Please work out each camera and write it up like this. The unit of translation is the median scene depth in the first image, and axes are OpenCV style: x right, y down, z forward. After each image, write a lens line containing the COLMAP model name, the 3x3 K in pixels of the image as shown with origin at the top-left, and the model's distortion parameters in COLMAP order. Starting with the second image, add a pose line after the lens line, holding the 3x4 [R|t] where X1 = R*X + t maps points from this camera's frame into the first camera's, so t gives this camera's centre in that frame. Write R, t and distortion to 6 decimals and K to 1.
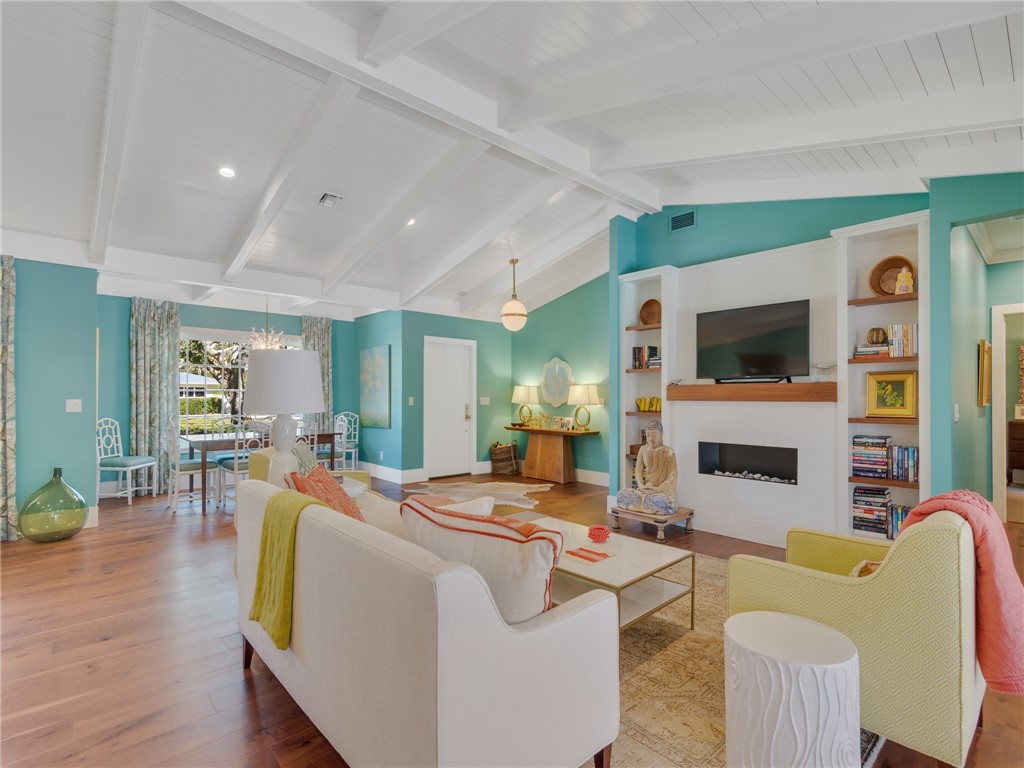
lens RADIAL K [[497.6, 0, 516.1], [0, 497.6, 384.6], [0, 0, 1]] dist [0.000346, 0.000296]
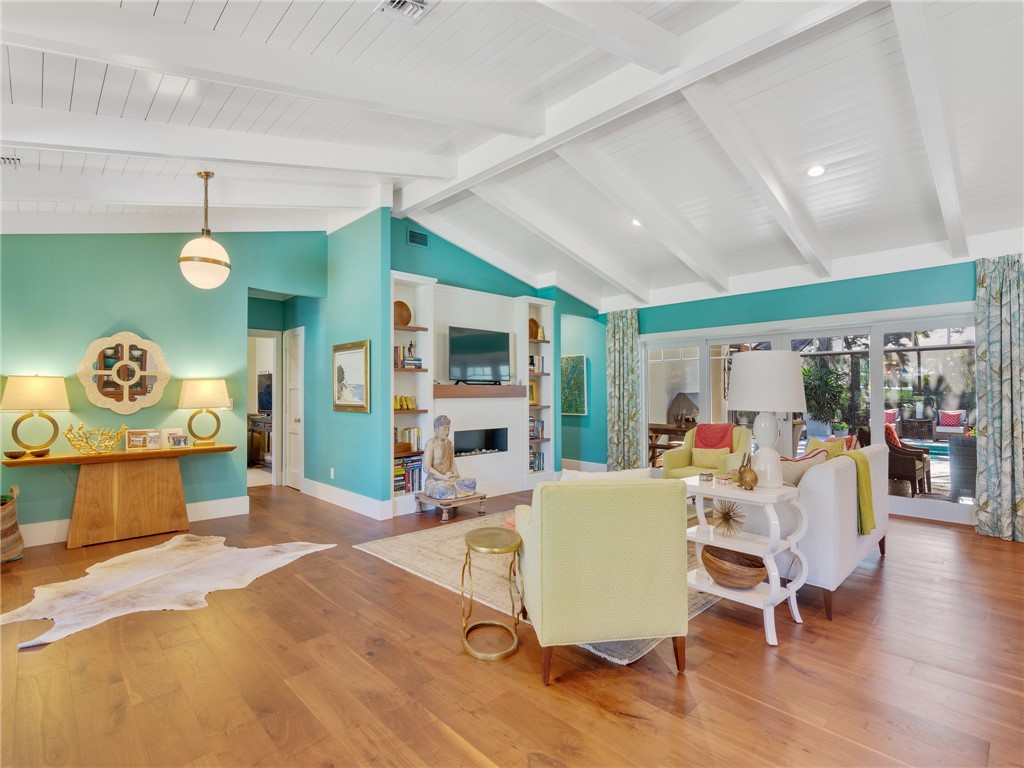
lens RADIAL K [[493.3, 0, 512.0], [0, 493.3, 384.0], [0, 0, 1]] dist [0.000183, -0.000030]
pose [[-0.022377, 0.015997, 0.999622, -0.765169], [-0.020505, 0.999654, -0.016457, 0.013118], [-0.999539, -0.020865, -0.022041, 0.797944]]
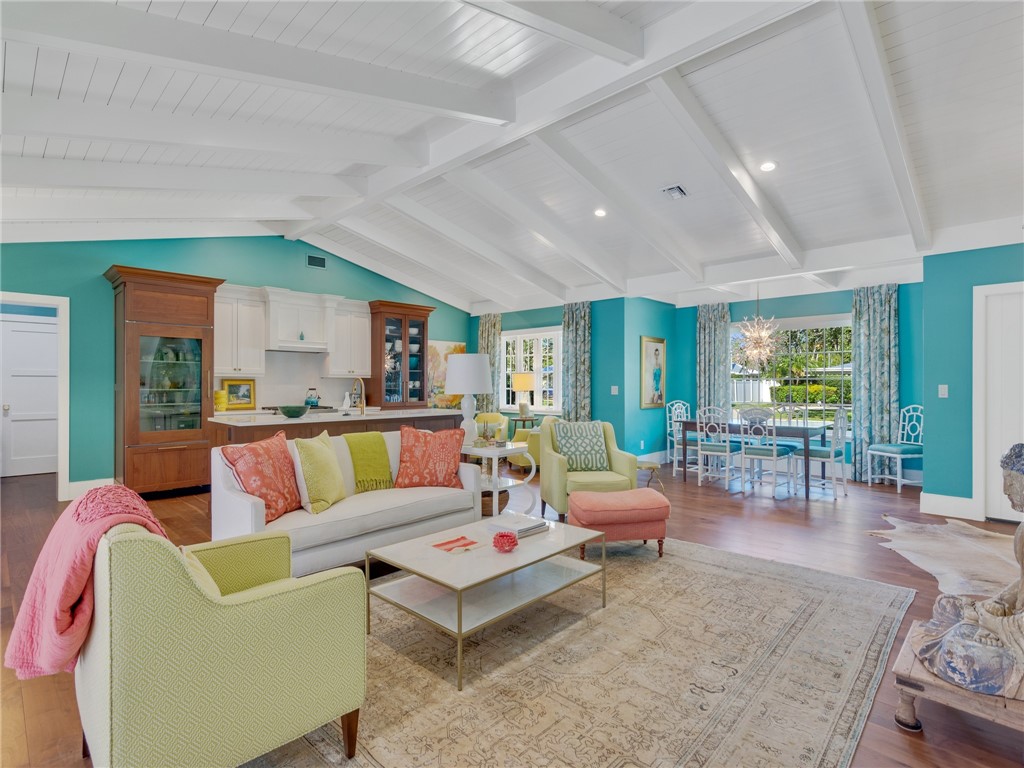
lens RADIAL K [[515.6, 0, 514.7], [0, 515.6, 384.1], [0, 0, 1]] dist [-0.002442, -0.001169]
pose [[0.054592, -0.001874, -0.998507, 0.588280], [0.023846, 0.999715, -0.000572, 0.014912], [0.998224, -0.023779, 0.054621, 0.541125]]
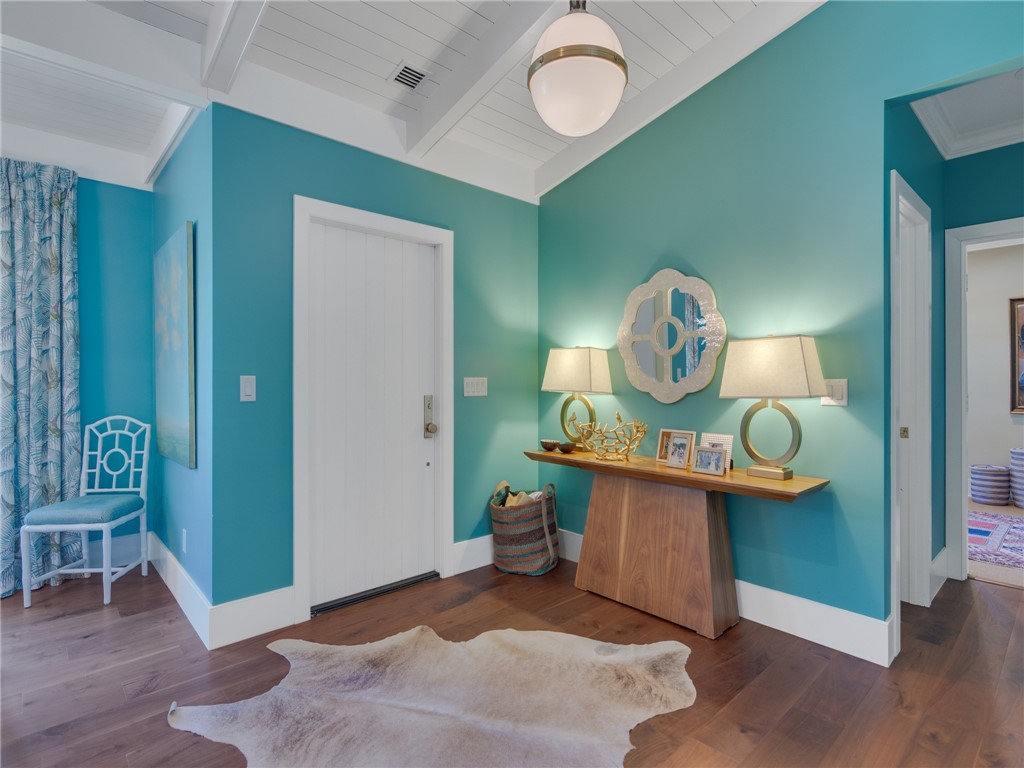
lens RADIAL K [[534.1, 0, 507.1], [0, 534.1, 375.7], [0, 0, 1]] dist [-0.001758, -0.000636]
pose [[0.999996, -0.001117, 0.002769, -0.058720], [0.001051, 0.999715, 0.023868, 0.021537], [-0.002795, -0.023865, 0.999711, 0.875744]]
